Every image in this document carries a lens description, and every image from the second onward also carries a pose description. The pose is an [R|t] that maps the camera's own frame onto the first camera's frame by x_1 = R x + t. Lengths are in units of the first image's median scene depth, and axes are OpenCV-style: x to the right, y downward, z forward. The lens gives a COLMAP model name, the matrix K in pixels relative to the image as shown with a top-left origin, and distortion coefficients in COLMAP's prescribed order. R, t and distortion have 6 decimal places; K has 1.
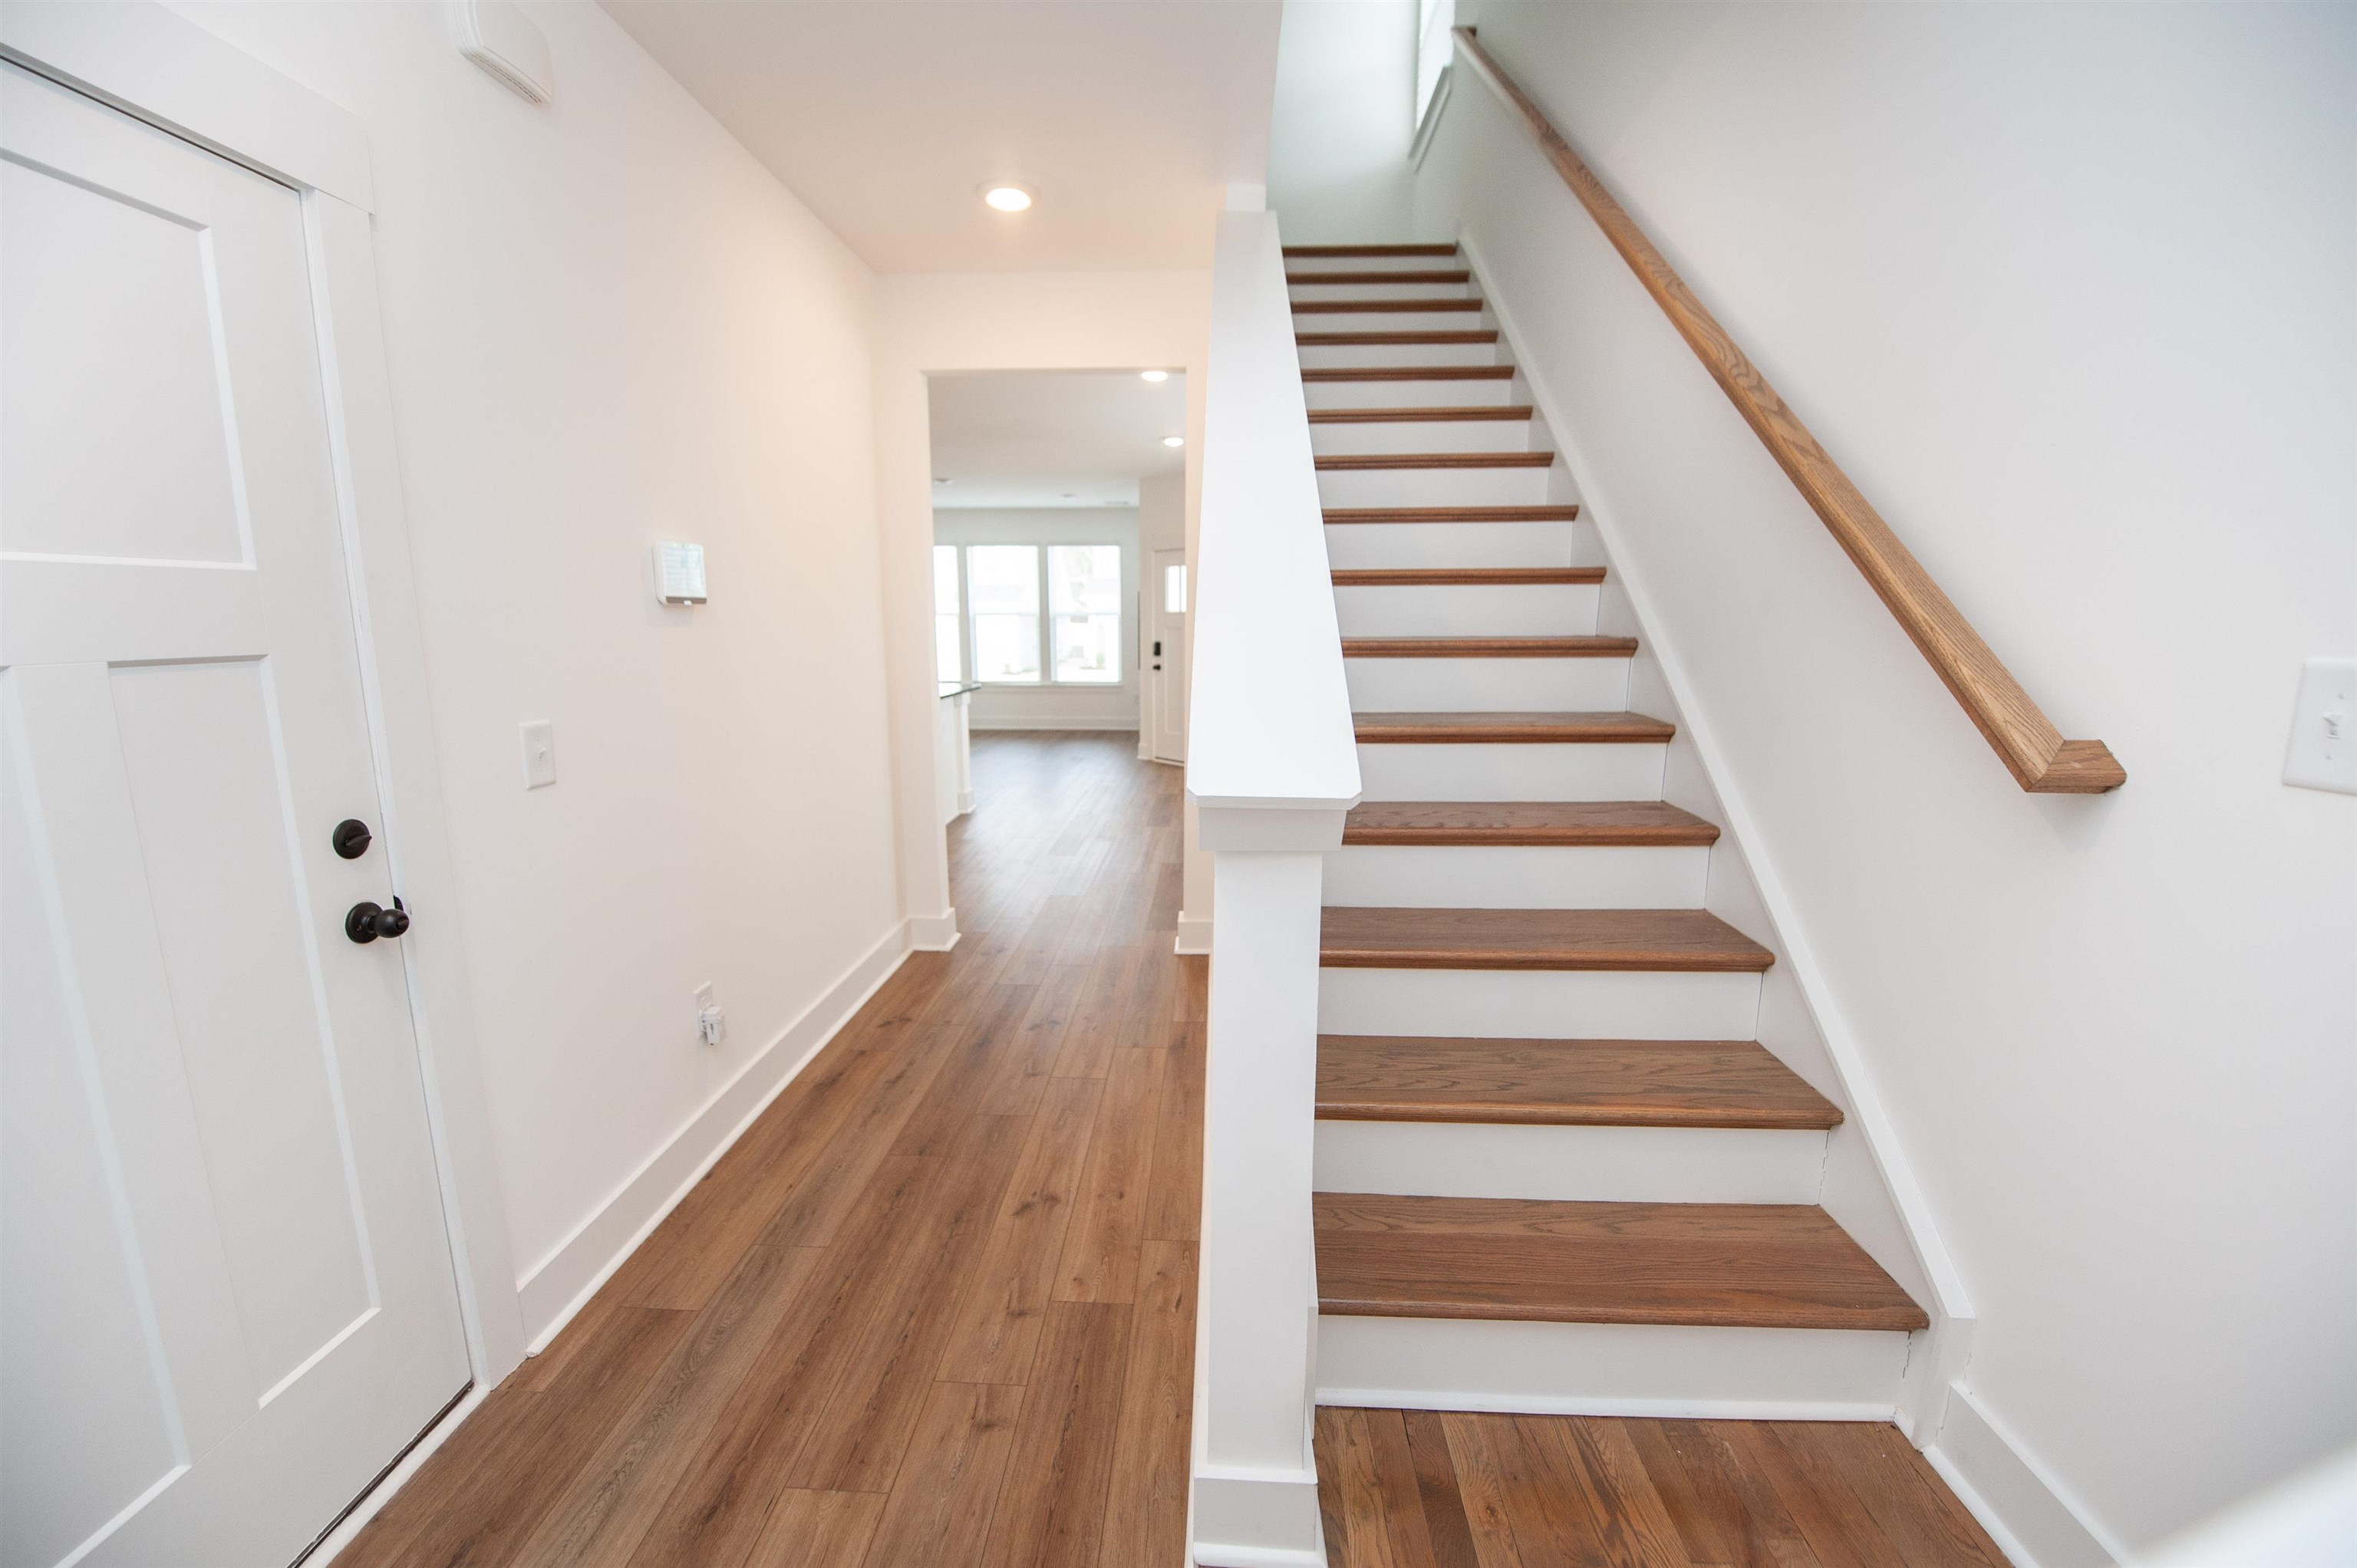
lens RADIAL K [[911.1, 0, 1180.6], [0, 911.1, 791.3], [0, 0, 1]] dist [-0.028099, -0.000319]
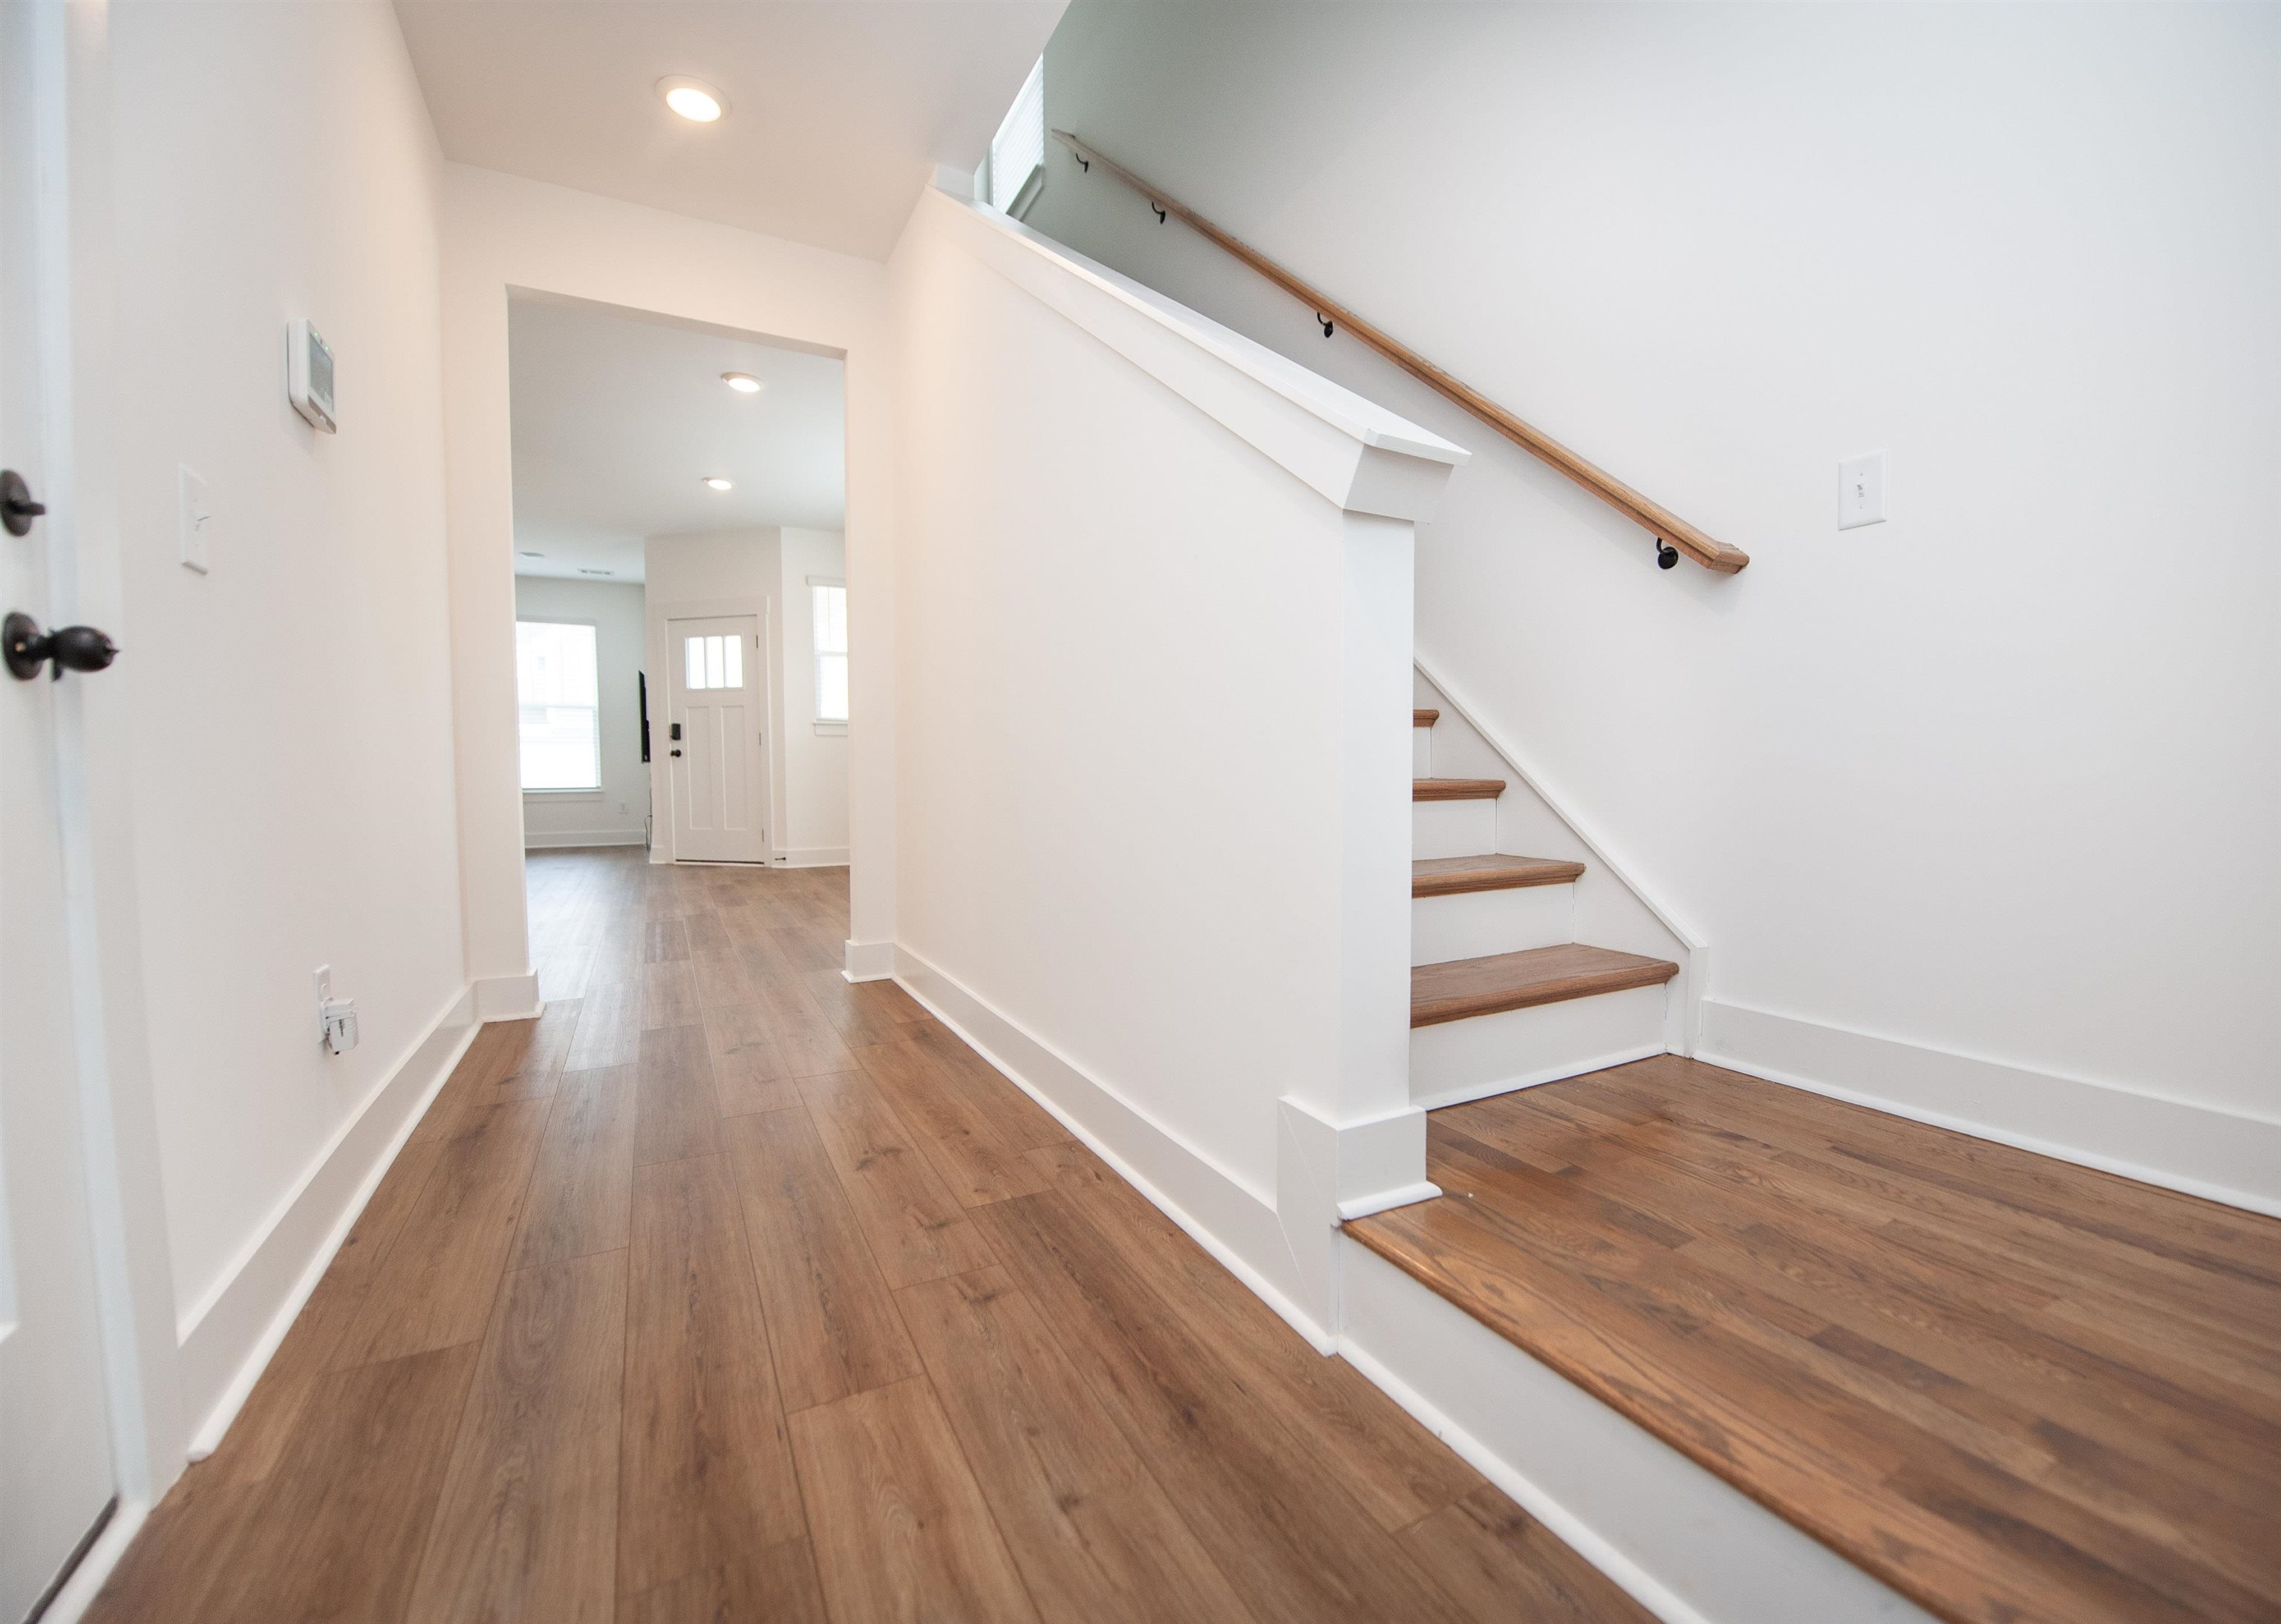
lens RADIAL K [[959.4, 0, 1183.5], [0, 959.4, 841.2], [0, 0, 1]] dist [-0.029658, -0.000467]
pose [[0.844623, -0.032153, 0.534395, -0.389291], [0.095927, 0.991129, -0.091982, 0.274343], [-0.526697, 0.128954, 0.840215, 0.055205]]
